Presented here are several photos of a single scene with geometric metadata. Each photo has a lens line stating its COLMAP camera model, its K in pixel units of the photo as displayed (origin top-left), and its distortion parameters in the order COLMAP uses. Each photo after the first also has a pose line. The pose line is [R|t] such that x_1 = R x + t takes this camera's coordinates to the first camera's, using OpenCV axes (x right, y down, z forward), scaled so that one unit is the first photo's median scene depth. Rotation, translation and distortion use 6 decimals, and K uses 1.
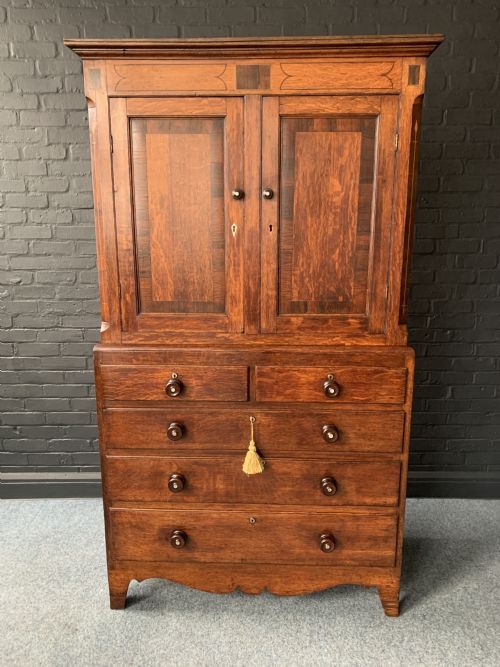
lens RADIAL K [[510.7, 0, 252.9], [0, 510.7, 326.9], [0, 0, 1]] dist [0.058539, -0.092348]
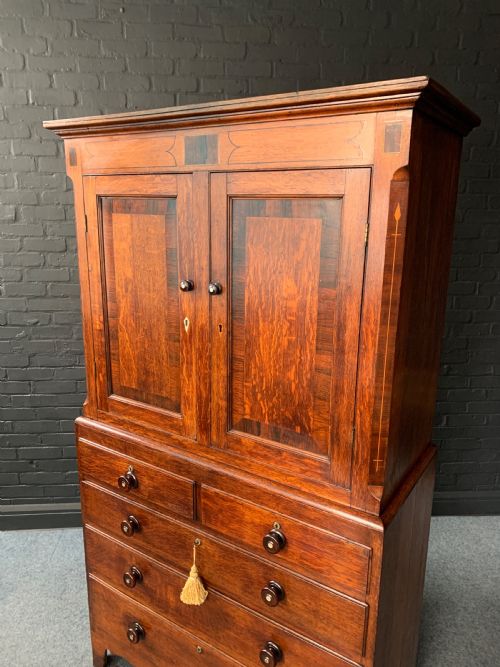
lens RADIAL K [[510.7, 0, 250.6], [0, 510.7, 327.3], [0, 0, 1]] dist [0.058539, -0.092348]
pose [[0.855810, 0.129119, -0.500916, 0.467046], [-0.116526, 0.991579, 0.056512, -0.237091], [0.503995, 0.010006, 0.863649, 0.306525]]
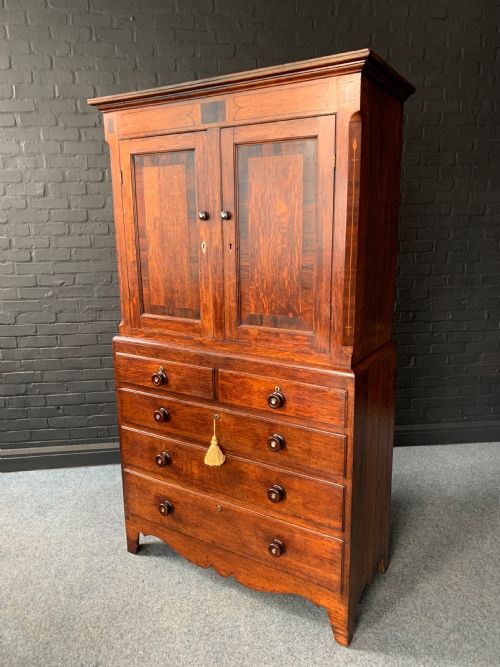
lens RADIAL K [[510.7, 0, 250.3], [0, 510.7, 324.0], [0, 0, 1]] dist [0.058539, -0.092348]
pose [[0.874599, 0.086396, -0.477088, 0.586837], [-0.084940, 0.996081, 0.024667, -0.054615], [0.477349, 0.018951, 0.878509, 0.057204]]
